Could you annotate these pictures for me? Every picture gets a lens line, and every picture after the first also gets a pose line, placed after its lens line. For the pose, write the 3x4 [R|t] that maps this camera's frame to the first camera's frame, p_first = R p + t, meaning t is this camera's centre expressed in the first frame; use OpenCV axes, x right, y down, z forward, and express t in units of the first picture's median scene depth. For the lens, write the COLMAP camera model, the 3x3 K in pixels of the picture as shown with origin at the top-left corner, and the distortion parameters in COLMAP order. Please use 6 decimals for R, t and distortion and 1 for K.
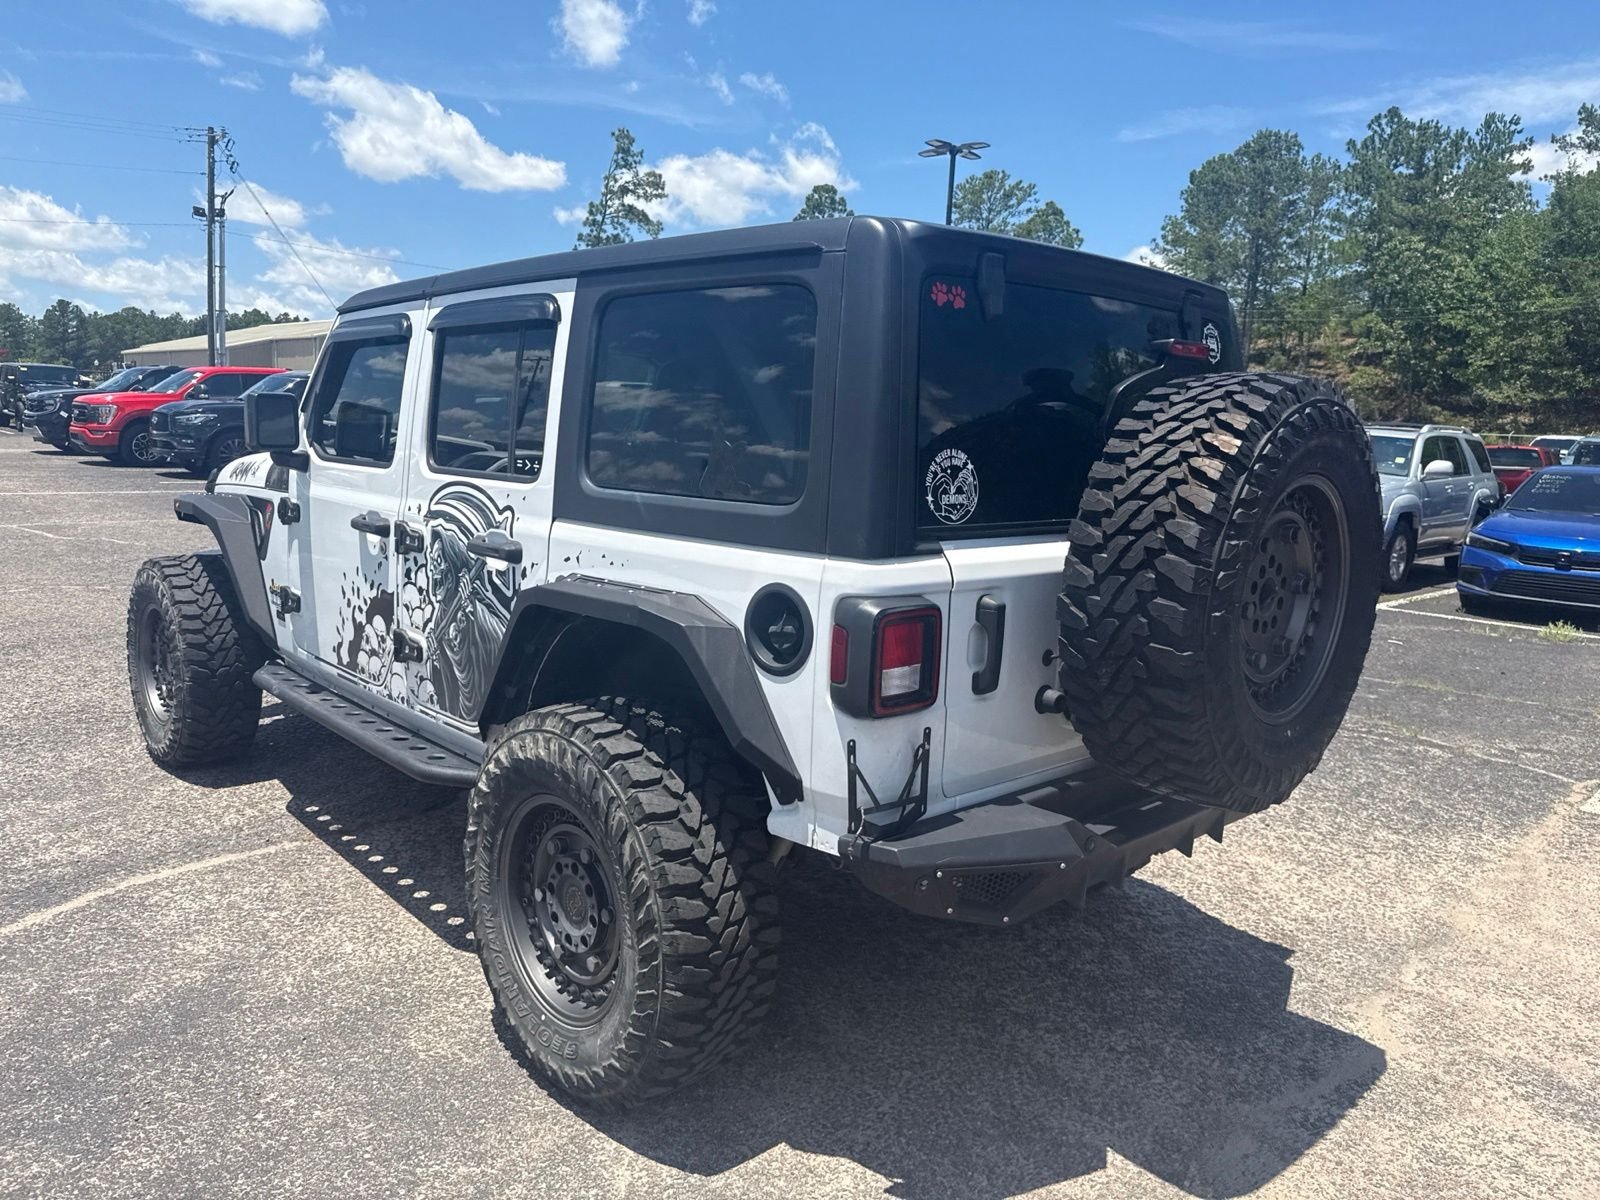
lens RADIAL K [[1140.1, 0, 793.9], [0, 1140.1, 591.9], [0, 0, 1]] dist [-0.004346, -0.008175]
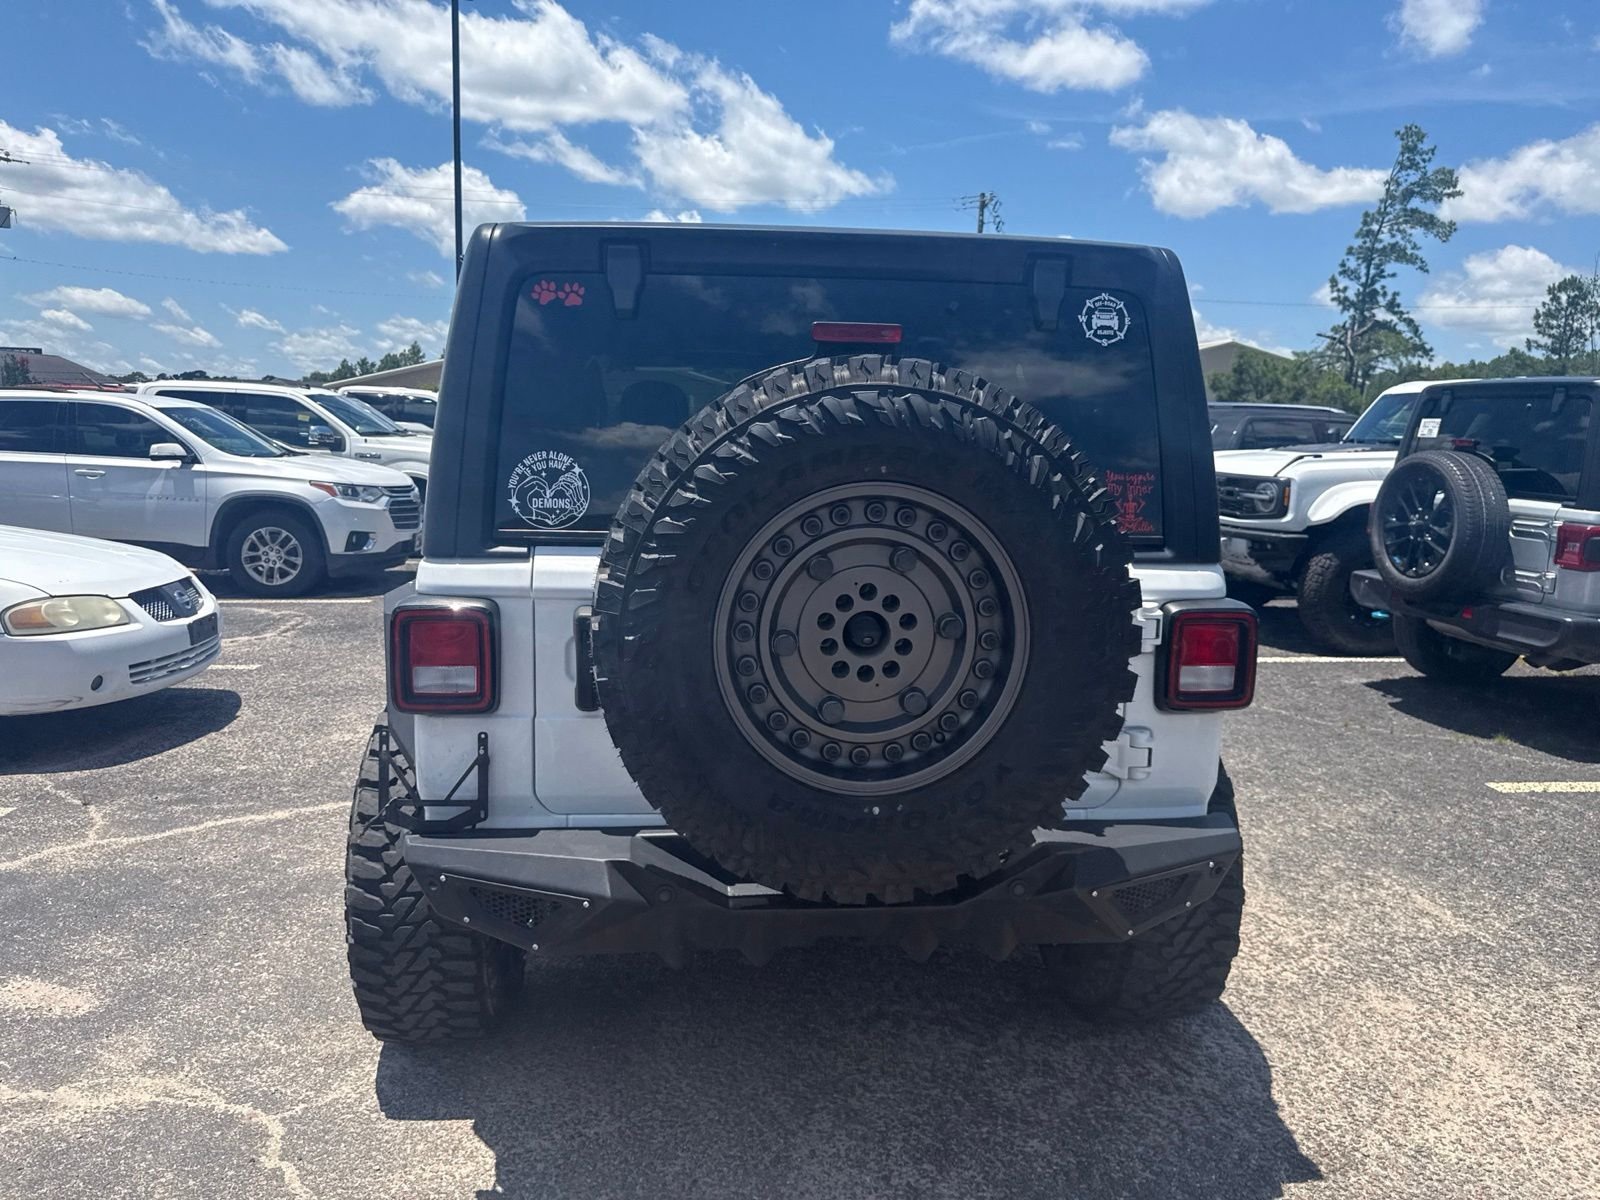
lens RADIAL K [[1138.3, 0, 794.1], [0, 1138.3, 607.1], [0, 0, 1]] dist [0.005796, -0.010394]
pose [[0.788201, 0.071905, -0.611203, 0.673521], [-0.081758, 0.996582, 0.011808, -0.016363], [0.609963, 0.040663, 0.791386, 0.273072]]
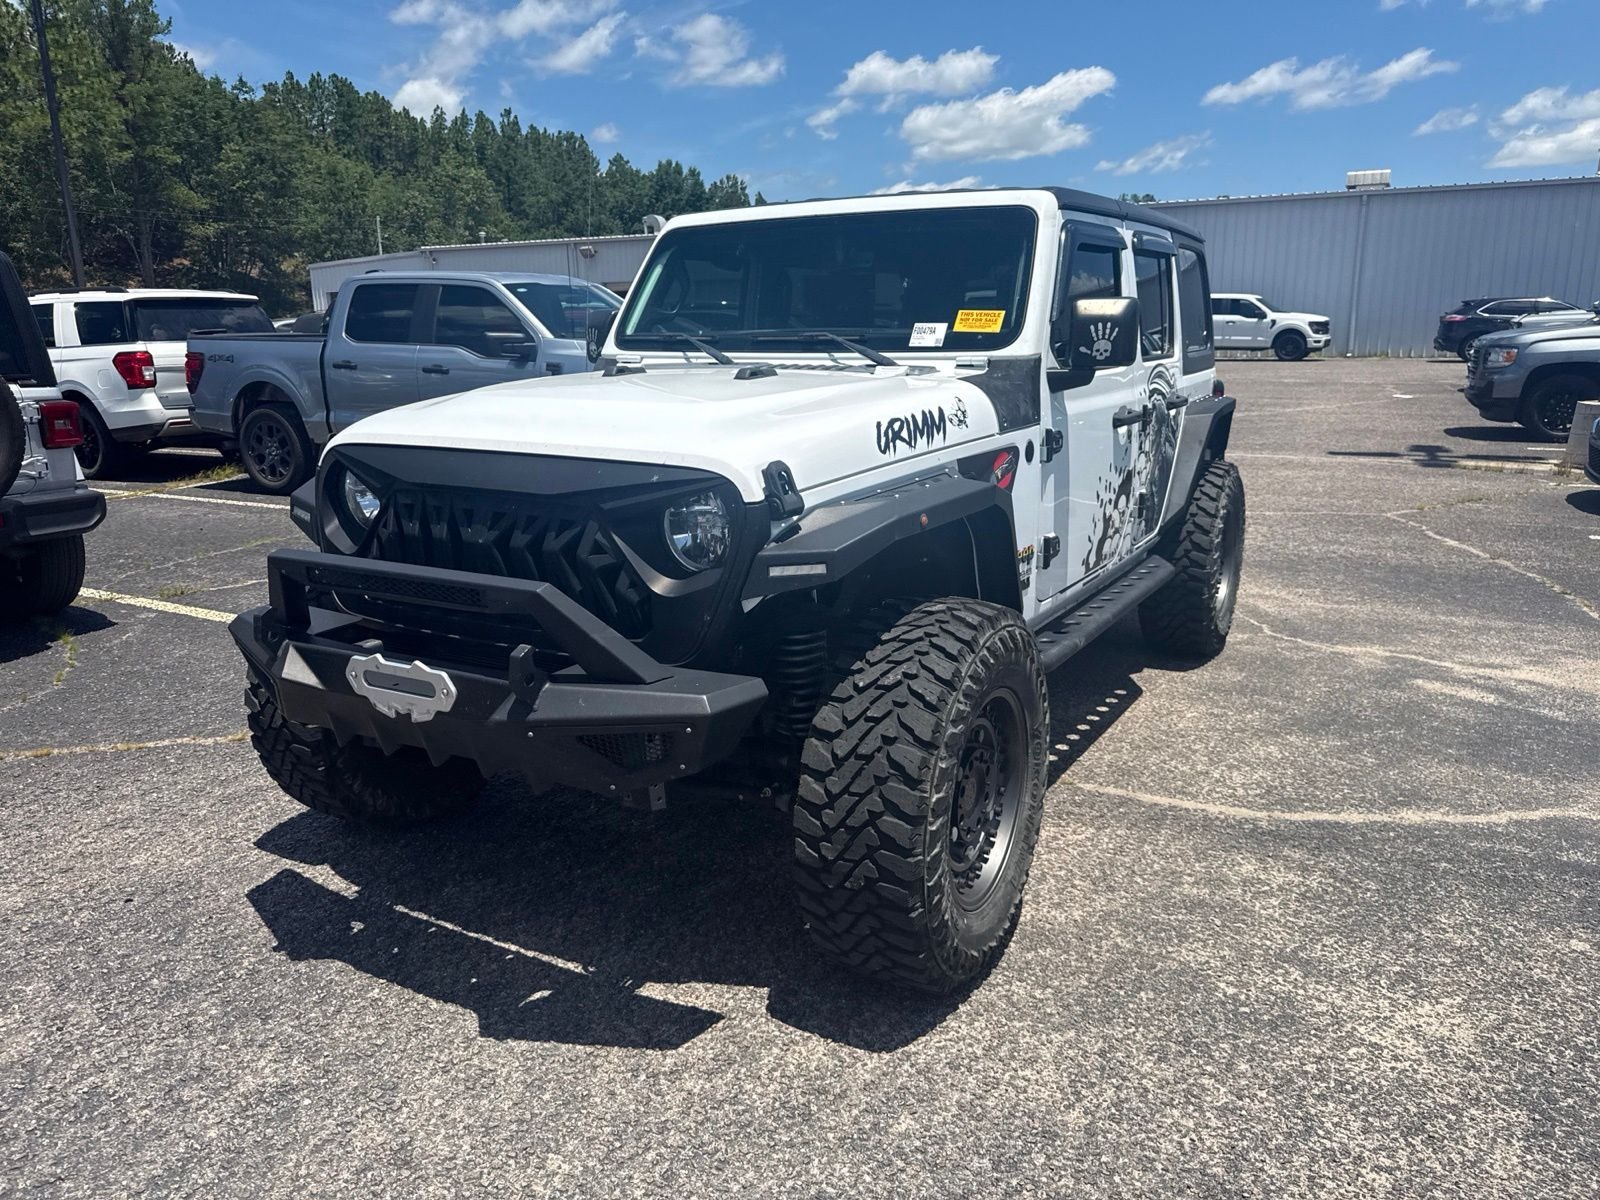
lens RADIAL K [[1131.2, 0, 779.2], [0, 1131.2, 601.0], [0, 0, 1]] dist [0.021623, -0.038550]
pose [[-0.280930, -0.258021, 0.924394, -1.605608], [0.138998, 0.942089, 0.305202, -0.329115], [-0.949609, 0.214229, -0.228797, 1.904647]]
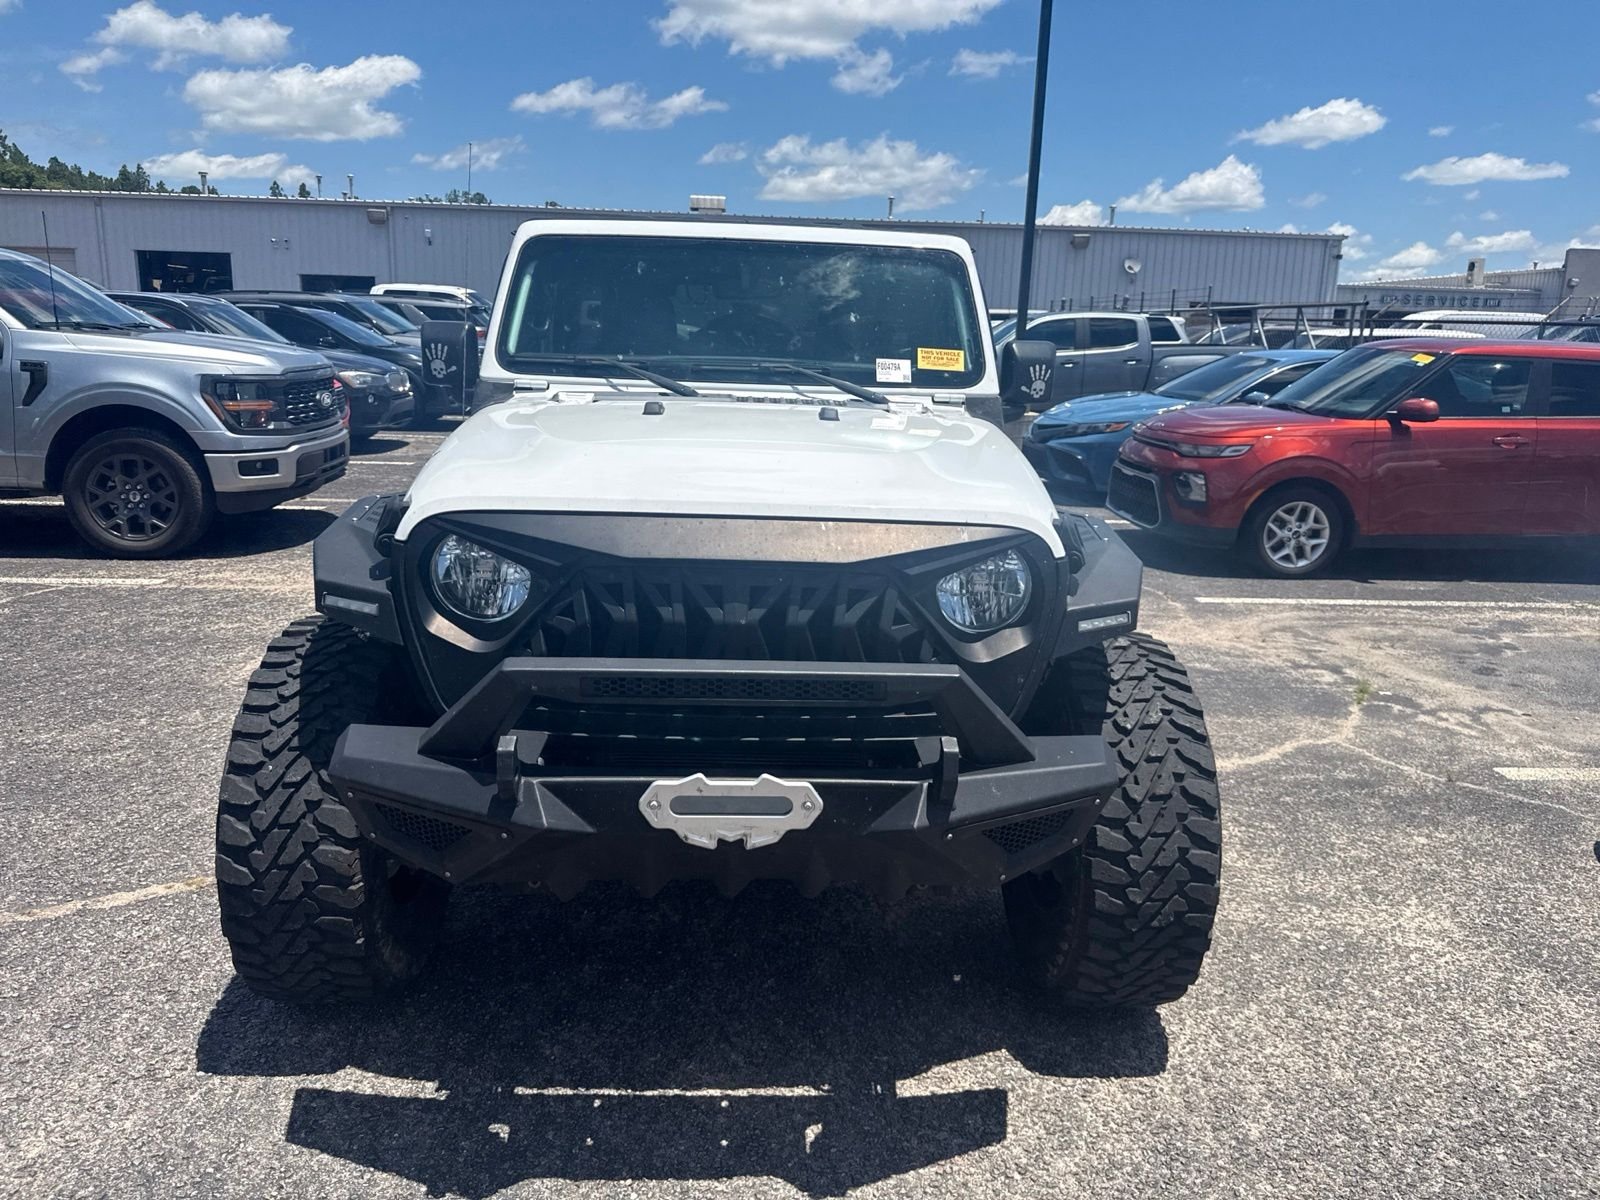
lens RADIAL K [[1140.1, 0, 793.9], [0, 1140.1, 591.9], [0, 0, 1]] dist [-0.004346, -0.008175]
pose [[-0.749456, -0.207501, 0.628697, -1.224669], [0.034819, 0.935947, 0.350416, -0.411680], [-0.661138, 0.284512, -0.694226, 2.378031]]
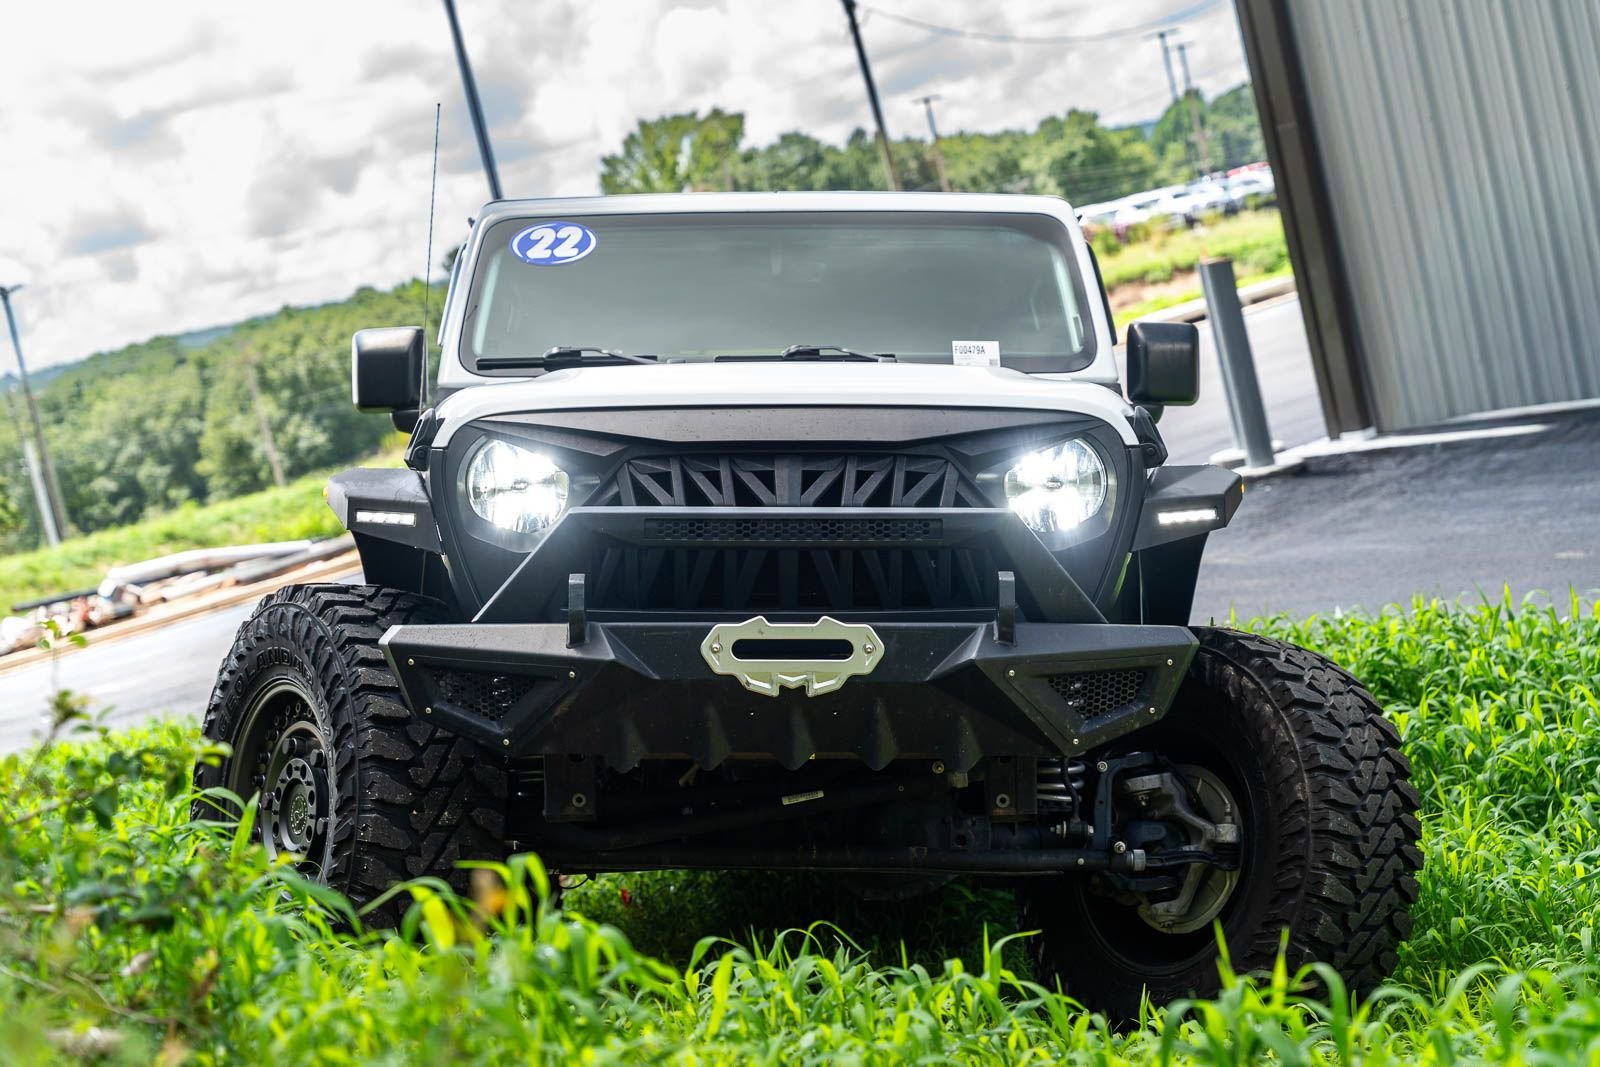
lens RADIAL K [[2829.0, 0, 679.9], [0, 2829.0, 490.1], [0, 0, 1]] dist [0.053873, 0.041331]
pose [[-0.710418, 0.004022, 0.703768, -1.906582], [0.071869, 0.995171, 0.066861, -0.274322], [-0.700100, 0.098078, -0.707277, 3.164014]]
